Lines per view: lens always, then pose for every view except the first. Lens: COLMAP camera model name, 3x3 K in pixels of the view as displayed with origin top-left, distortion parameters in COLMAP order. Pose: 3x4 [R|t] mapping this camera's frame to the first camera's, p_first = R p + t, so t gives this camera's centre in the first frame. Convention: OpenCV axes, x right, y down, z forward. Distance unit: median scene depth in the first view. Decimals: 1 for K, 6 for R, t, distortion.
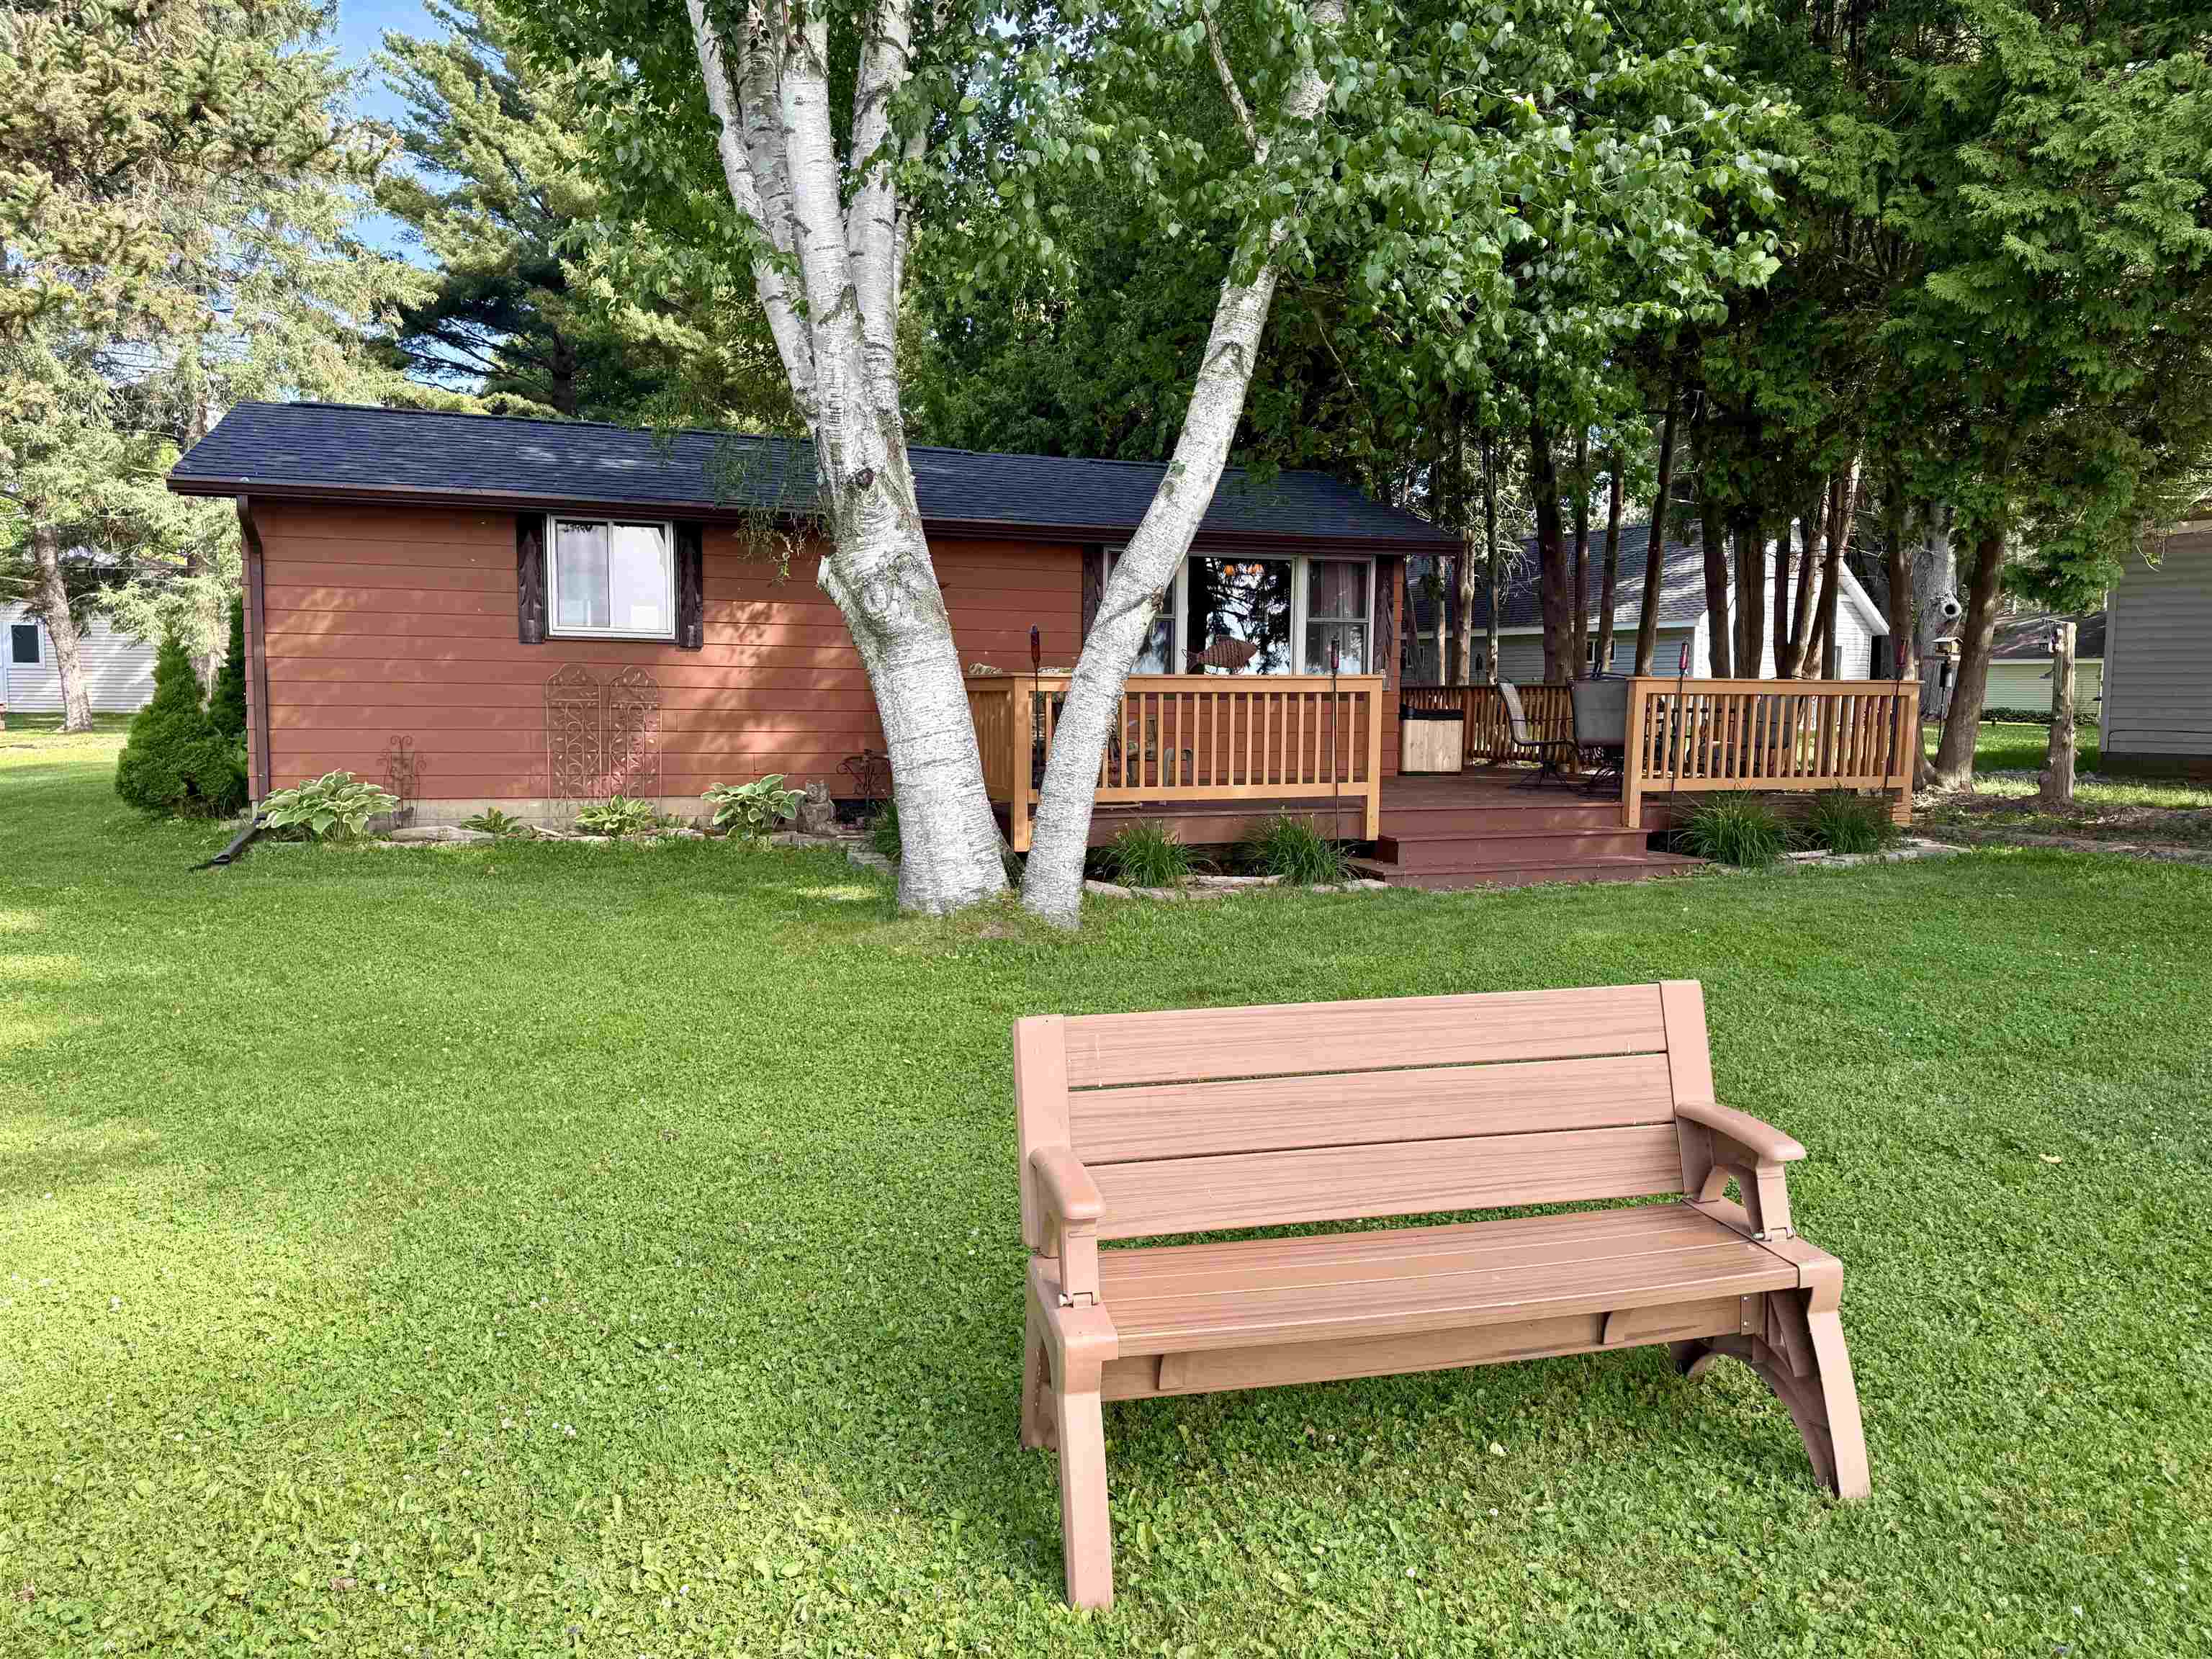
lens RADIAL K [[1548.3, 0, 1105.2], [0, 1548.3, 837.8], [0, 0, 1]] dist [0.080558, -0.092547]
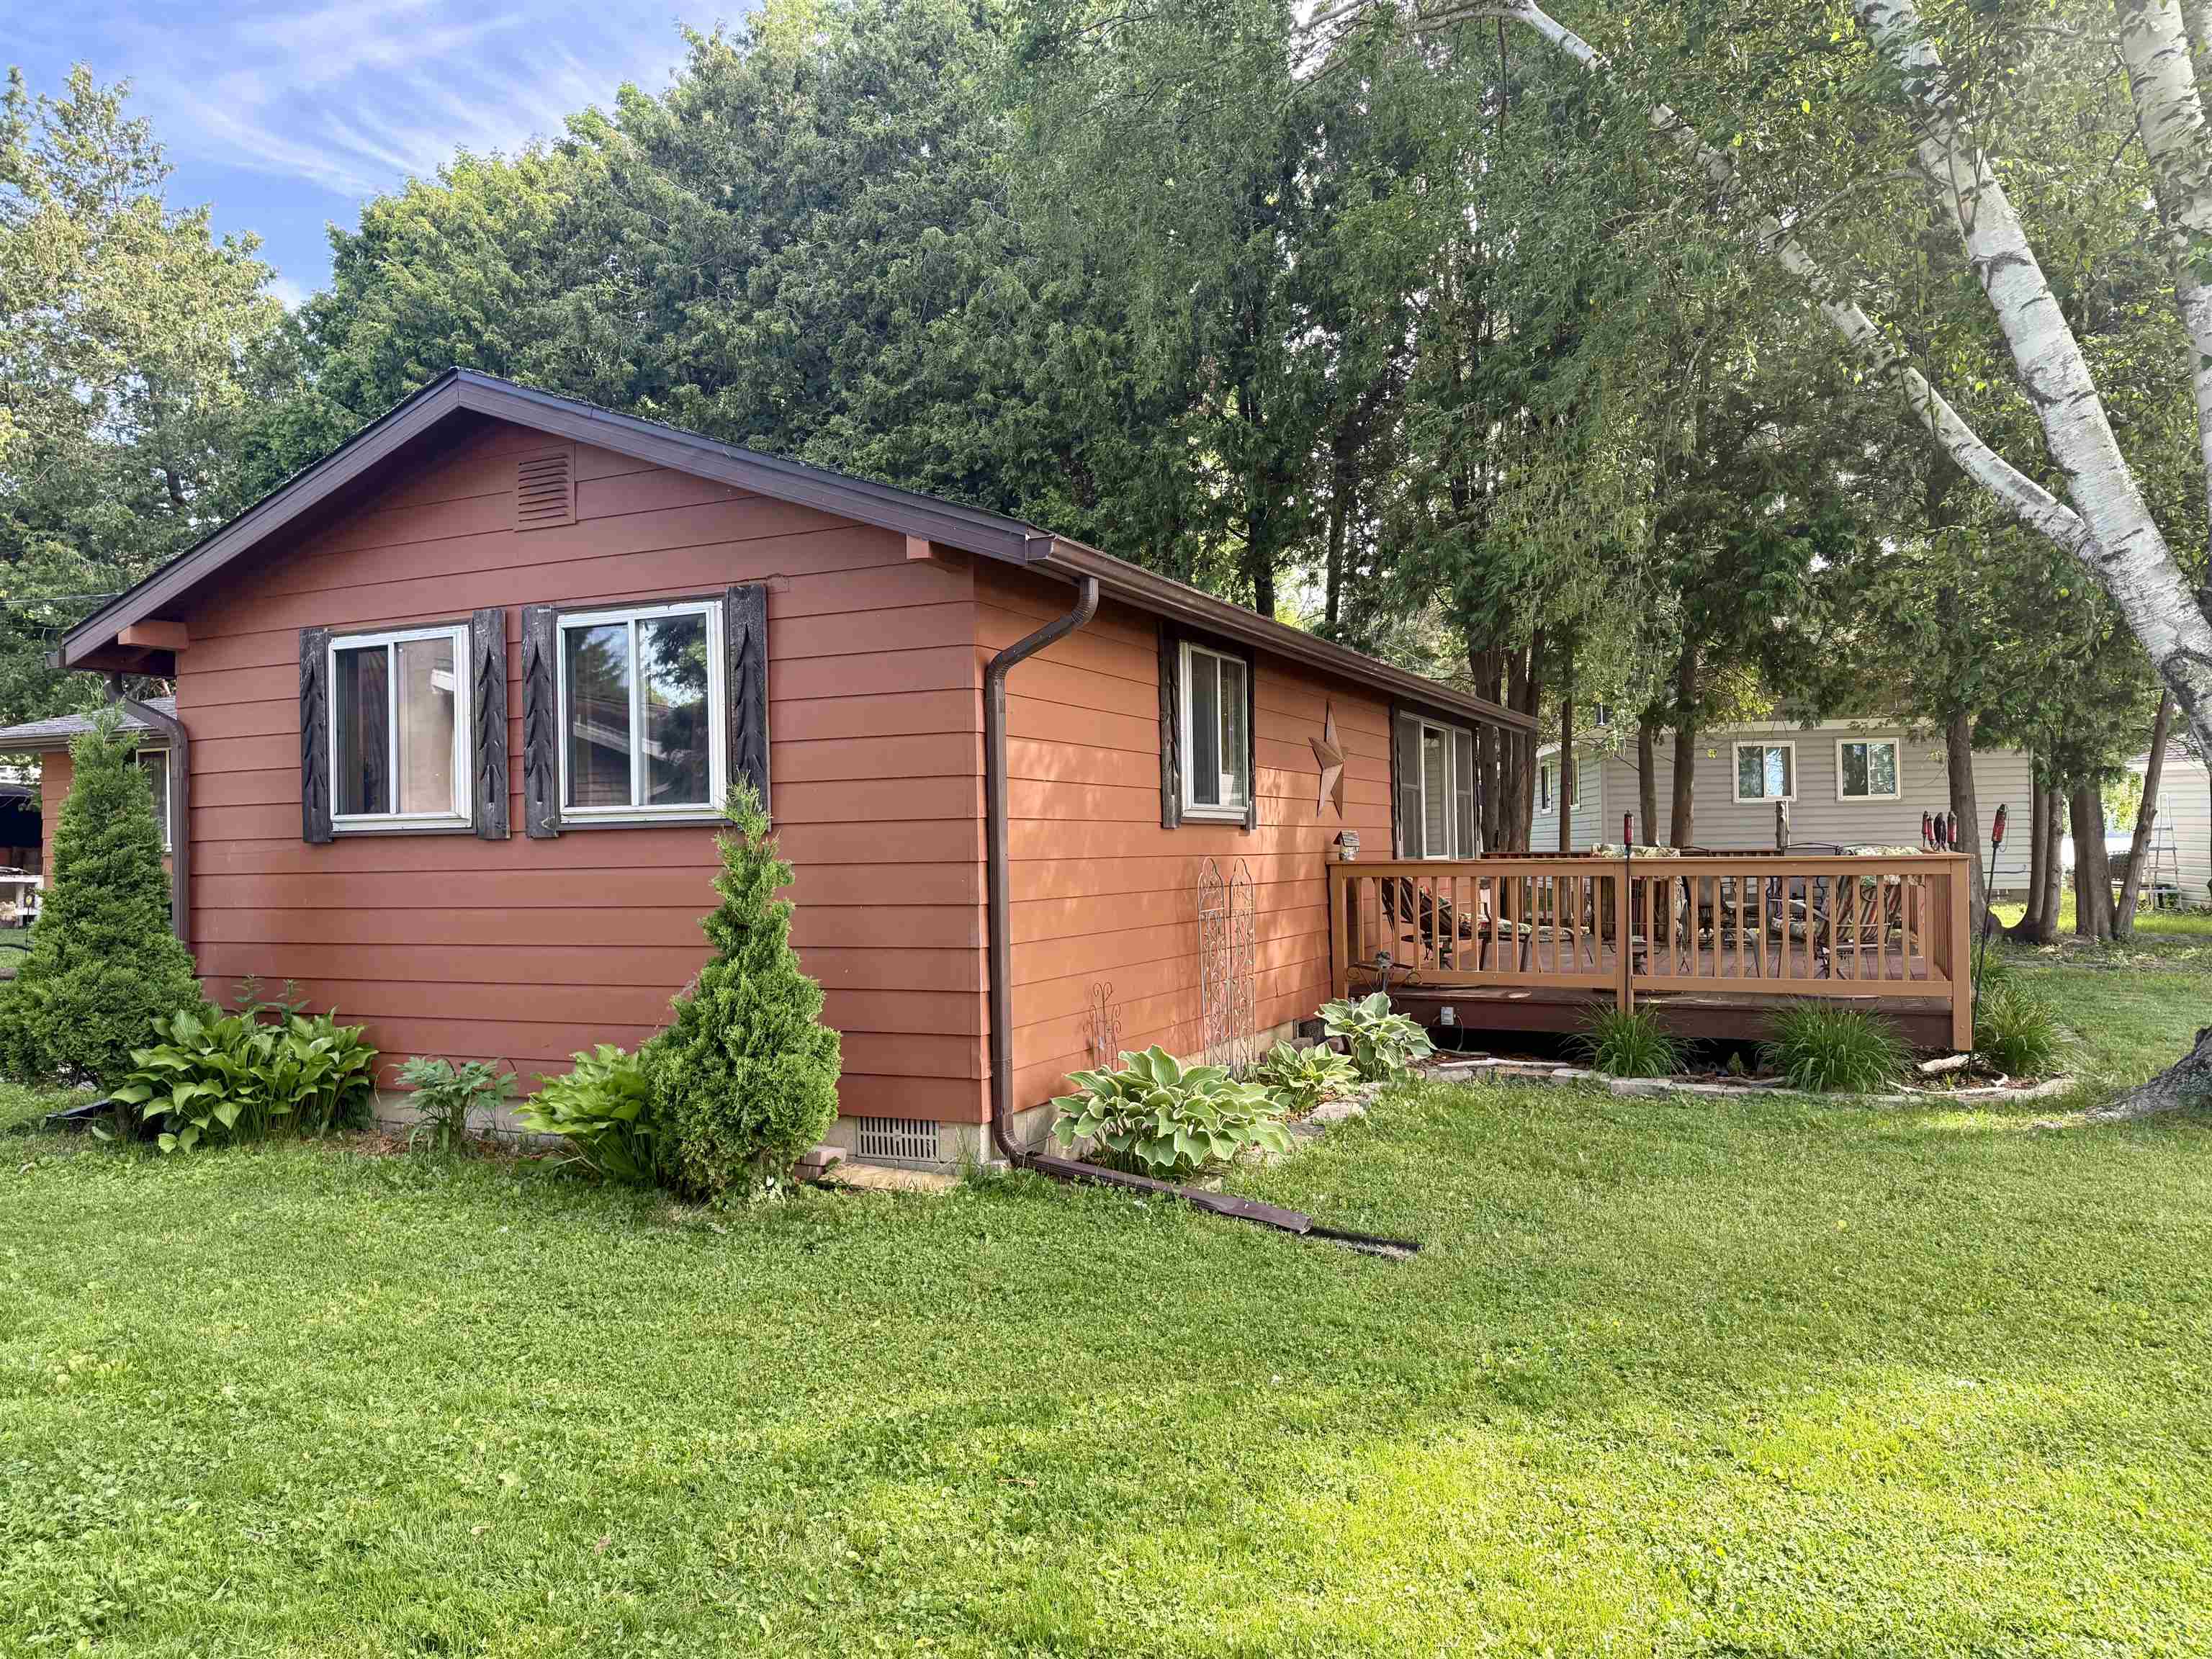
lens RADIAL K [[1552.0, 0, 1120.9], [0, 1552.0, 826.2], [0, 0, 1]] dist [0.061763, -0.056437]
pose [[0.688177, -0.010224, 0.725470, -0.888880], [0.092495, 0.992978, -0.073747, -0.080991], [-0.719623, 0.117853, 0.684291, 0.583316]]
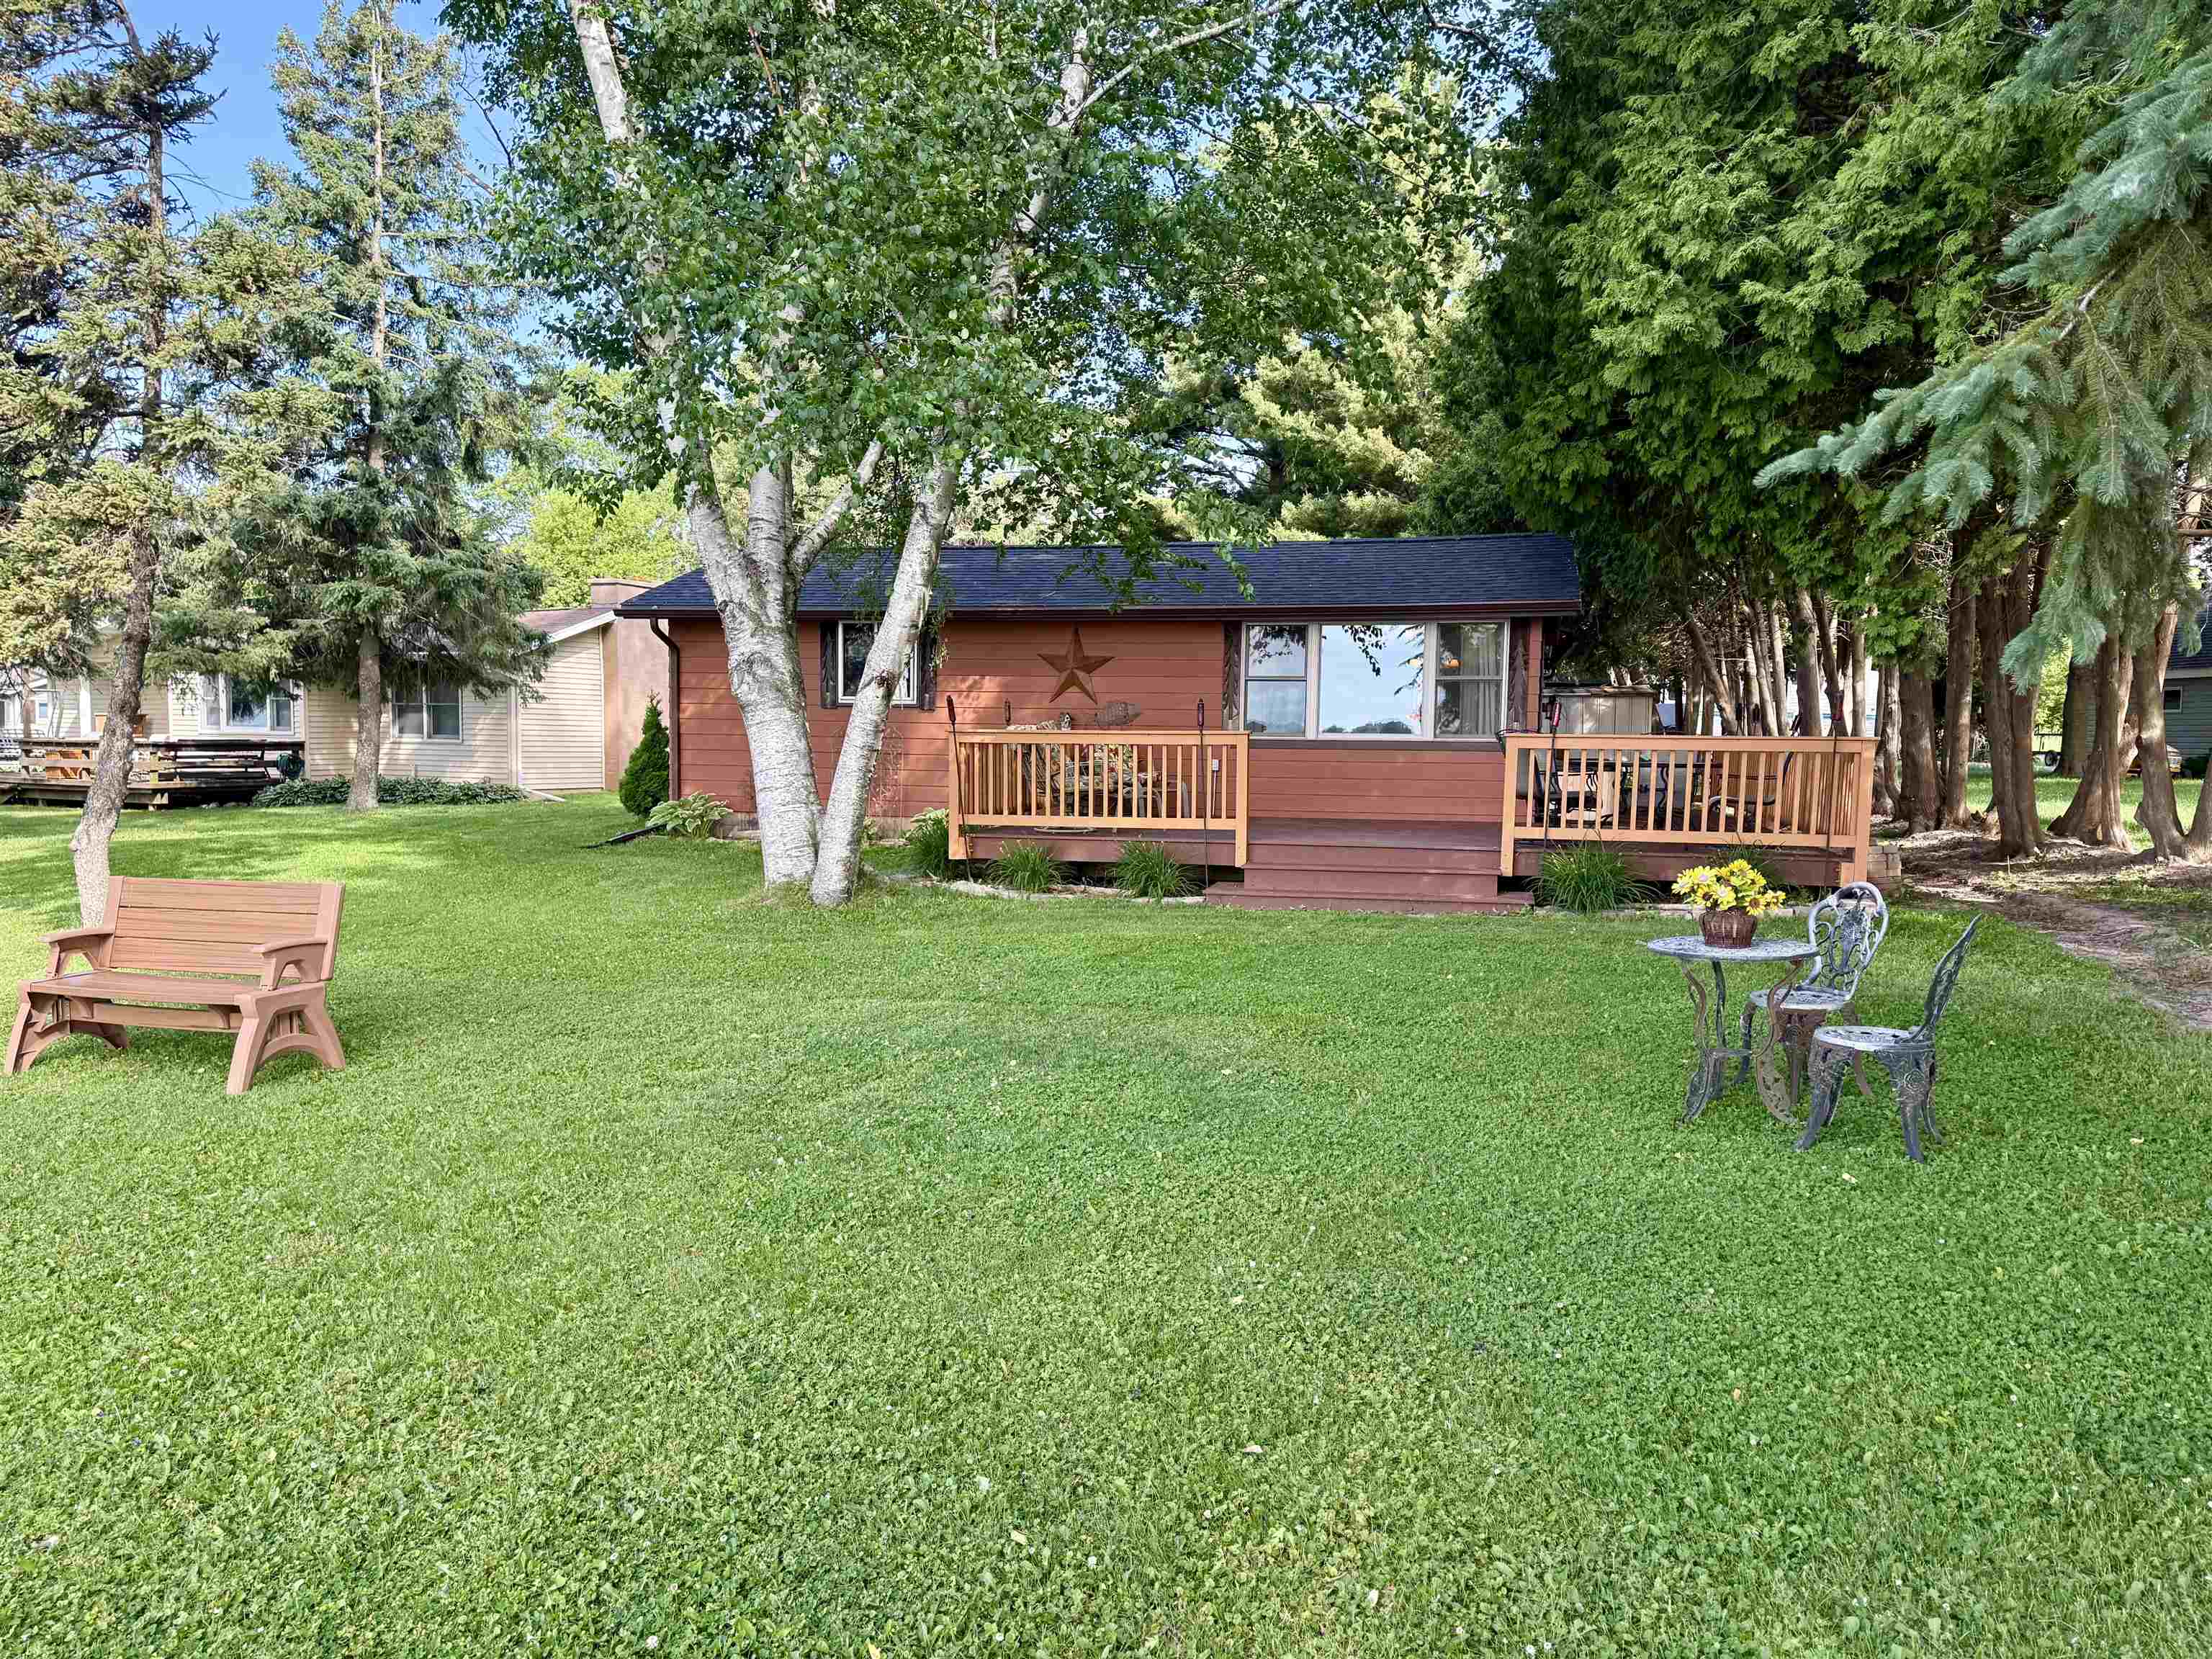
lens RADIAL K [[1548.3, 0, 1105.2], [0, 1548.3, 837.8], [0, 0, 1]] dist [0.080558, -0.092547]
pose [[0.833405, 0.039824, -0.551226, 0.668955], [-0.056171, 0.998339, -0.012800, -0.000318], [0.549801, 0.041630, 0.834258, -0.054726]]
